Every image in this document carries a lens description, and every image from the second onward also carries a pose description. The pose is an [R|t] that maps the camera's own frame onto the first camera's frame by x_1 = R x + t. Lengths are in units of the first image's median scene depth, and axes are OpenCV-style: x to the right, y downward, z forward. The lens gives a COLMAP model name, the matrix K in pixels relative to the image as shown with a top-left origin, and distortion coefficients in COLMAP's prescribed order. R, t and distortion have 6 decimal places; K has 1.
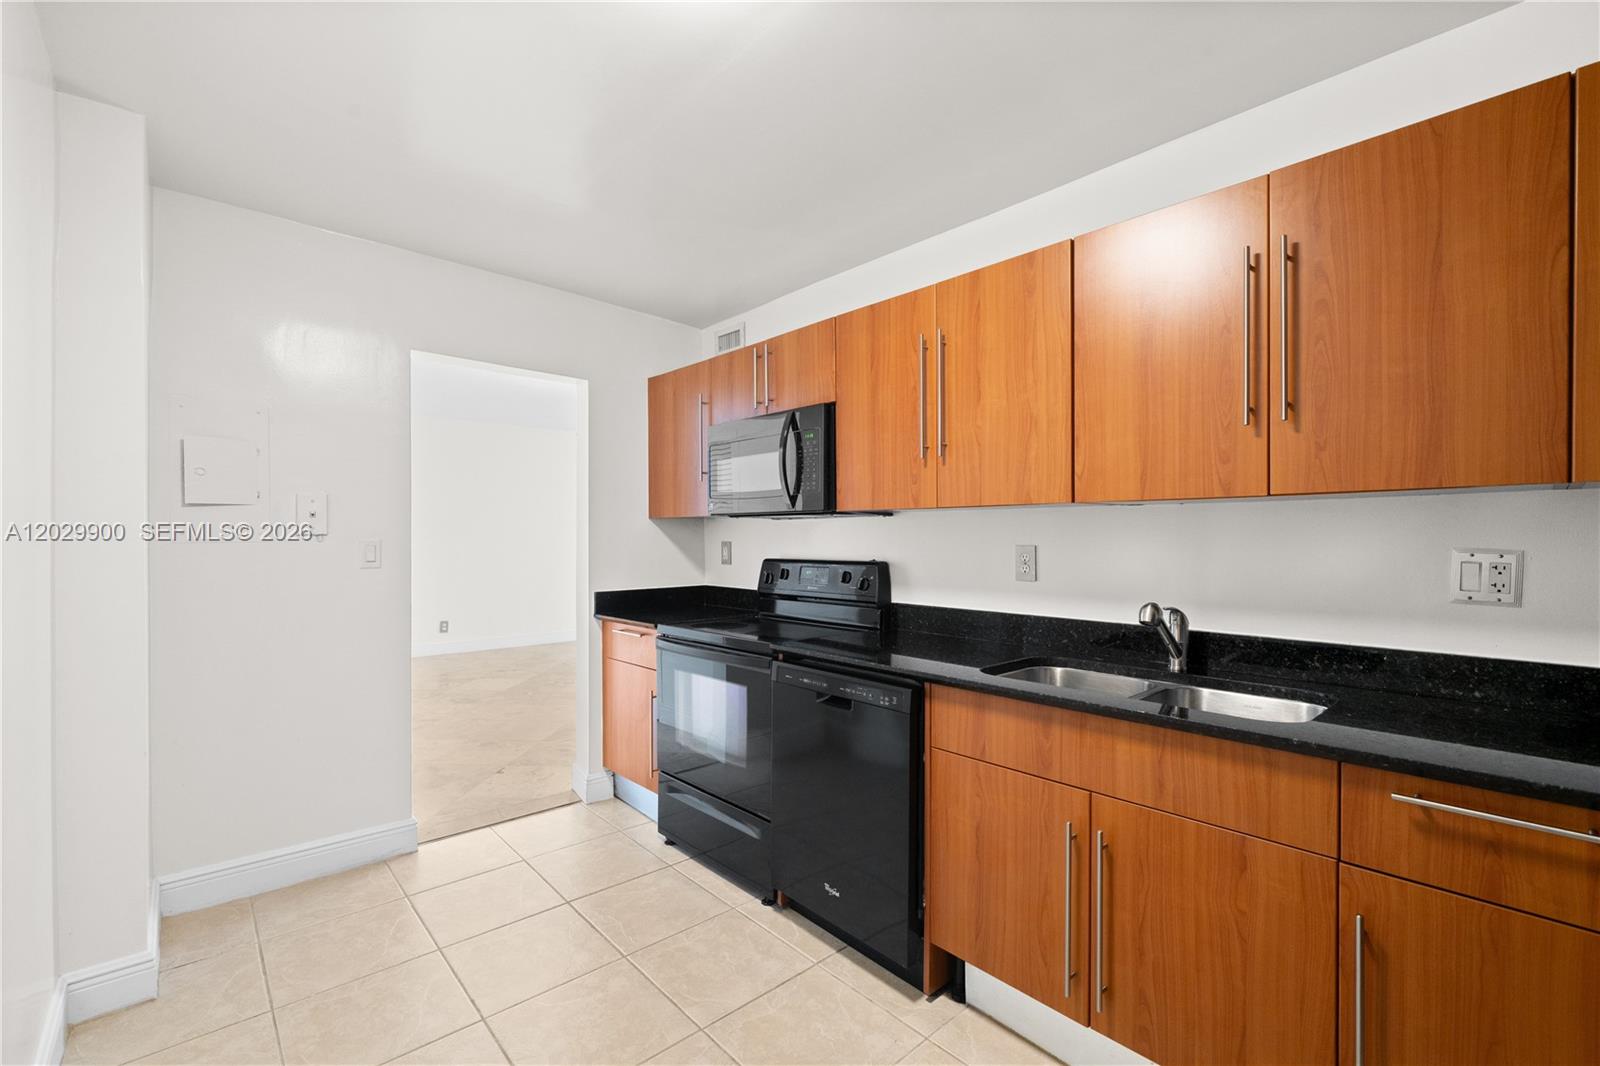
lens RADIAL K [[701.4, 0, 816.3], [0, 701.4, 530.7], [0, 0, 1]] dist [0.000987, -0.000083]
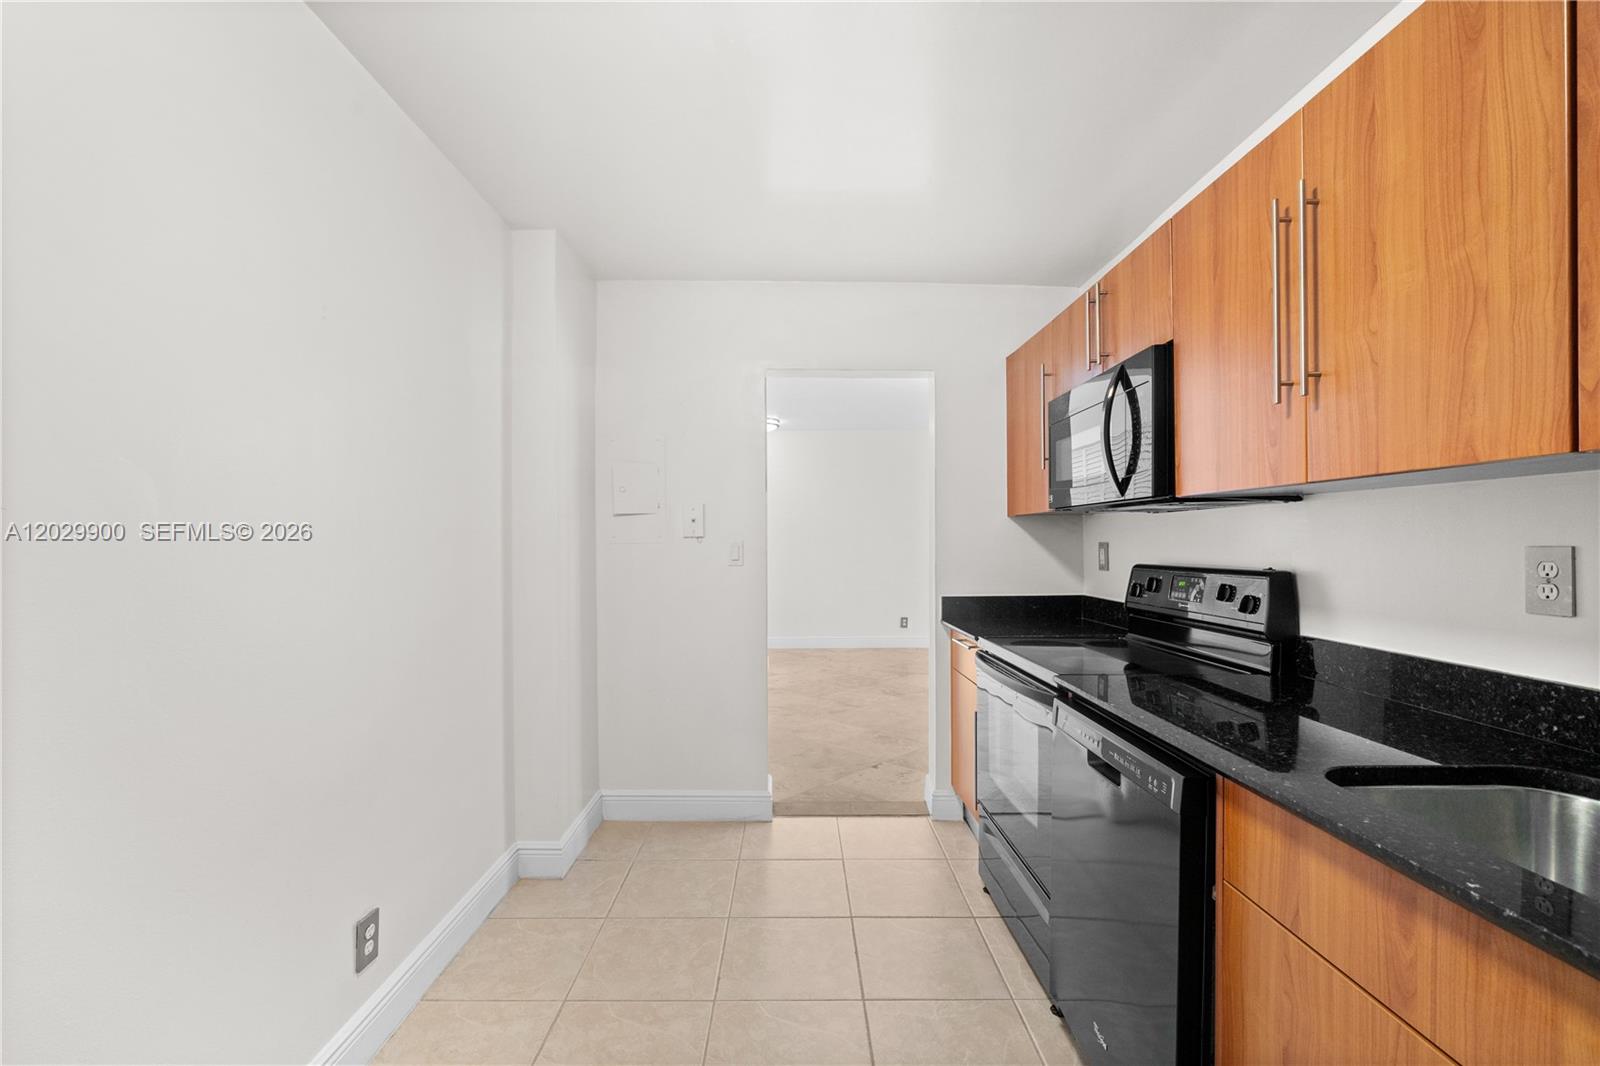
lens RADIAL K [[701.4, 0, 798.7], [0, 701.4, 543.5], [0, 0, 1]] dist [0.000987, -0.000083]
pose [[0.731876, -0.002314, -0.681434, 0.222426], [0.011570, 0.999892, 0.009031, 0.007381], [0.681340, -0.014494, 0.731824, 0.226516]]
